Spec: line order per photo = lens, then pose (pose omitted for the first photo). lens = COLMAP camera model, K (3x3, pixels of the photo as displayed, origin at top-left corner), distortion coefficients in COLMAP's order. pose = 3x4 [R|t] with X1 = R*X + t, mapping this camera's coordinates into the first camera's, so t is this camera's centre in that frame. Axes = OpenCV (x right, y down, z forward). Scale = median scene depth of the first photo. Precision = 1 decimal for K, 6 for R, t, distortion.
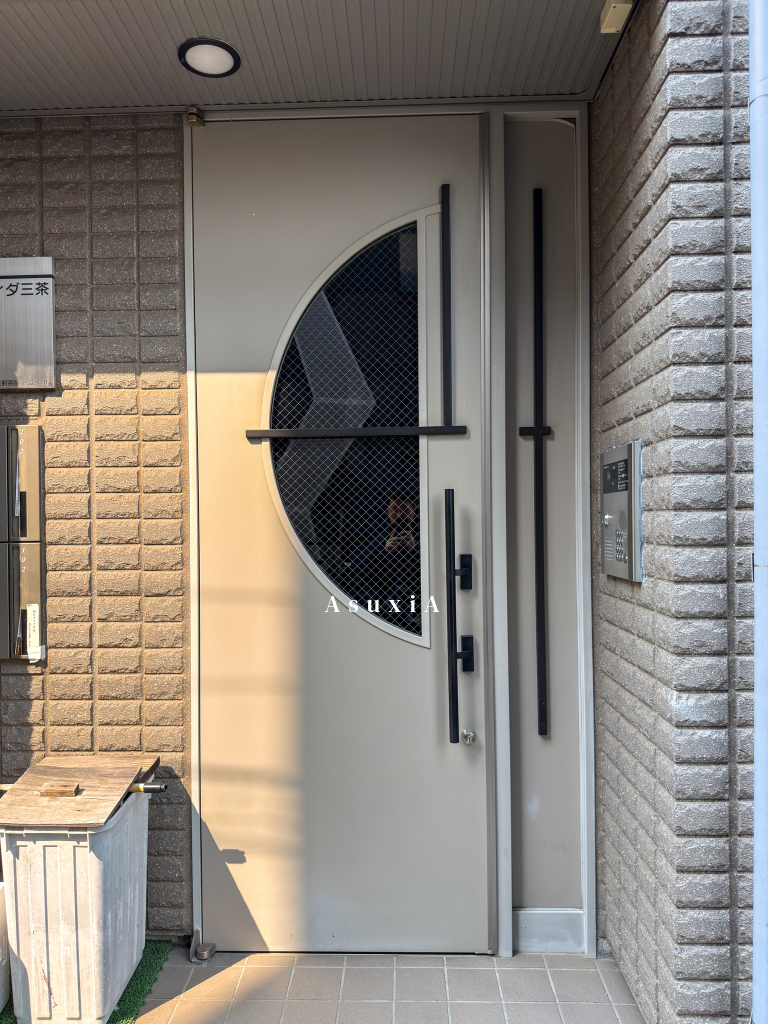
lens RADIAL K [[724.0, 0, 380.0], [0, 724.0, 518.0], [0, 0, 1]] dist [0.027302, -0.032395]
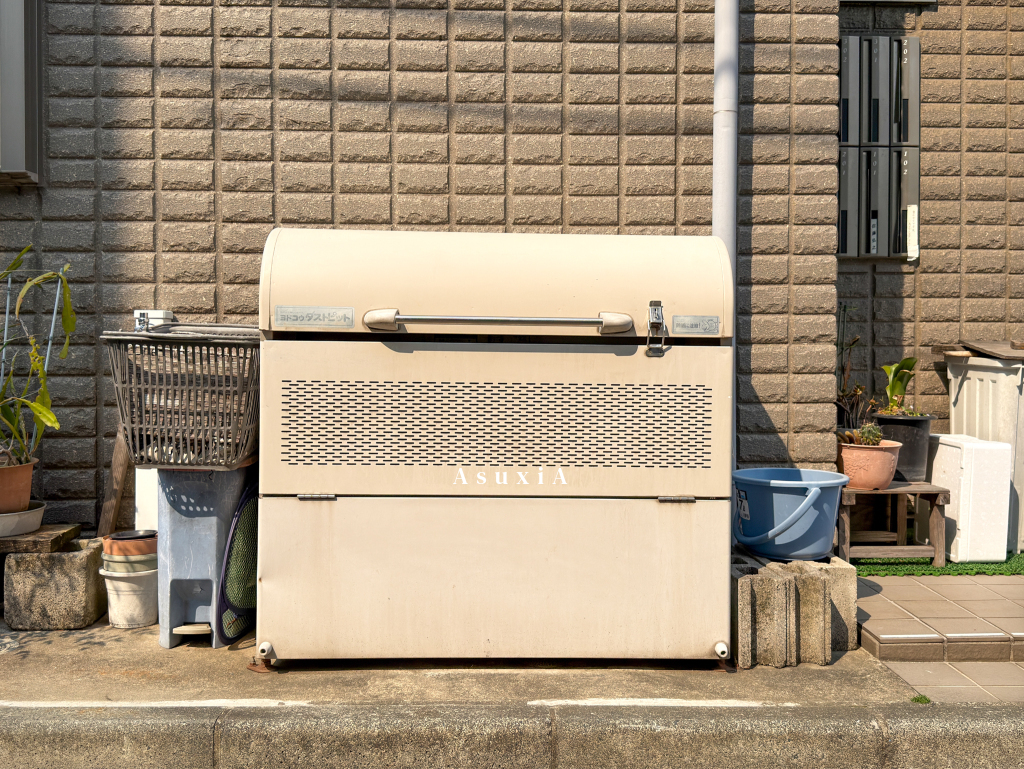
lens RADIAL K [[999.2, 0, 512.8], [0, 999.2, 386.5], [0, 0, 1]] dist [0.004260, 0.000000]
pose [[0.998358, 0.007883, 0.056730, -1.140691], [-0.008498, 0.999908, 0.010610, 0.372689], [-0.056642, -0.011074, 0.998333, -0.432590]]
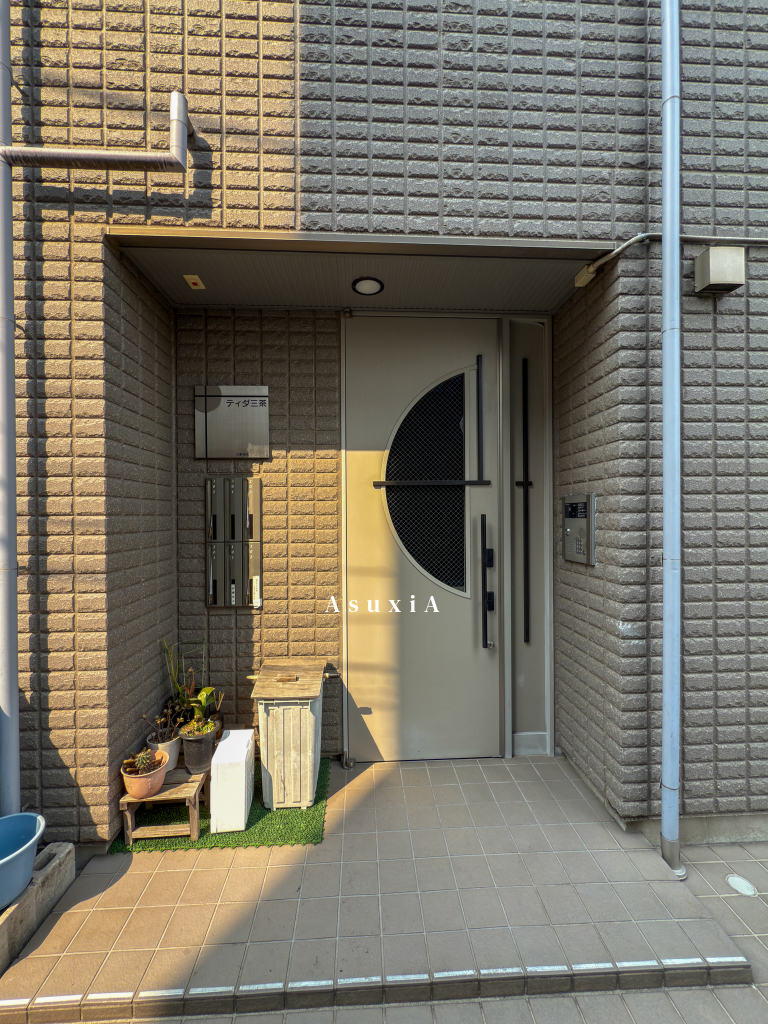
lens RADIAL K [[406.1, 0, 404.0], [0, 406.1, 515.8], [0, 0, 1]] dist [-0.000104, 0.000043]
pose [[0.996581, 0.004815, 0.082476, -0.191801], [-0.004612, 0.999986, -0.002656, -0.031139], [-0.082488, 0.002266, 0.996589, -0.043784]]
